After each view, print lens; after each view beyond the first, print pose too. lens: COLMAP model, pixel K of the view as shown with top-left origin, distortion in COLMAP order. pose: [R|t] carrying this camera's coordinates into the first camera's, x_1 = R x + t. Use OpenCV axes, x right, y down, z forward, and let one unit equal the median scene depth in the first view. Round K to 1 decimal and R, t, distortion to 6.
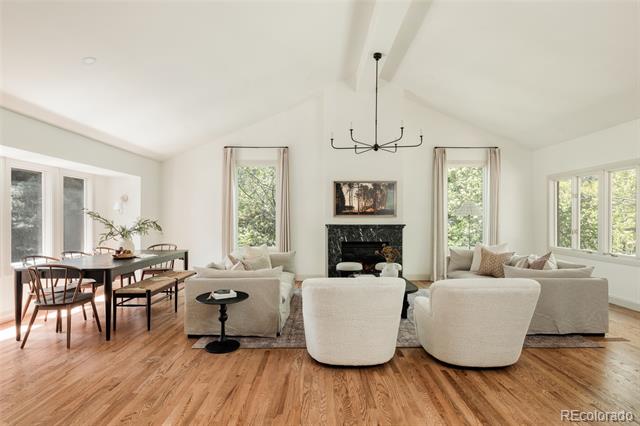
lens RADIAL K [[364.0, 0, 322.5], [0, 364.0, 214.7], [0, 0, 1]] dist [0.005051, -0.000496]
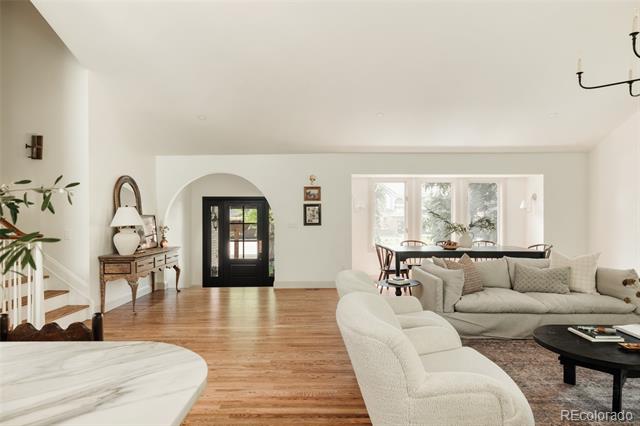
lens RADIAL K [[378.8, 0, 324.0], [0, 378.8, 215.3], [0, 0, 1]] dist [0.001648, -0.000061]
pose [[-0.010891, 0.000298, -0.999941, 0.515687], [0.008131, 0.999967, 0.000210, 0.001800], [0.999908, -0.008128, -0.010893, 0.411136]]
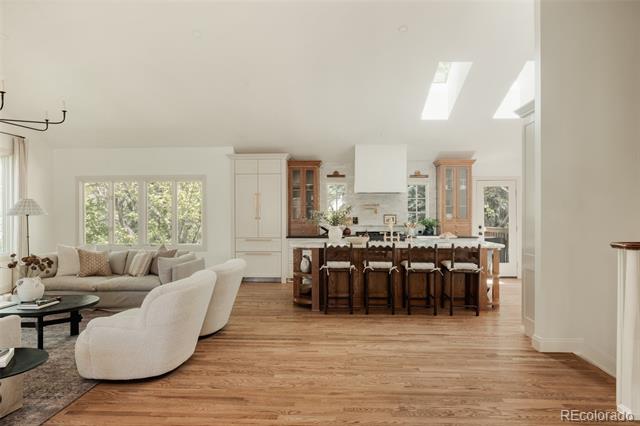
lens RADIAL K [[378.8, 0, 324.0], [0, 378.8, 215.3], [0, 0, 1]] dist [0.001648, -0.000061]
pose [[0.048753, 0.000530, 0.998811, -0.437755], [-0.005115, 0.999987, -0.000281, -0.000038], [-0.998798, -0.005095, 0.048755, 0.251999]]
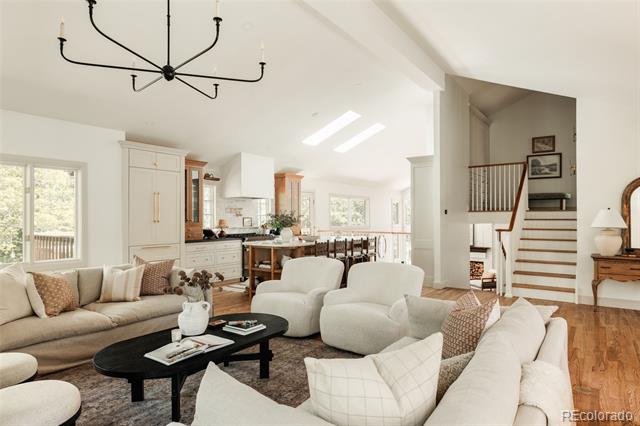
lens RADIAL K [[378.8, 0, 324.0], [0, 378.8, 215.3], [0, 0, 1]] dist [0.001648, -0.000061]
pose [[-0.794414, 0.002588, 0.607371, -0.250151], [-0.005369, 0.999922, -0.011283, 0.002367], [-0.607353, -0.012224, -0.794338, 0.989869]]
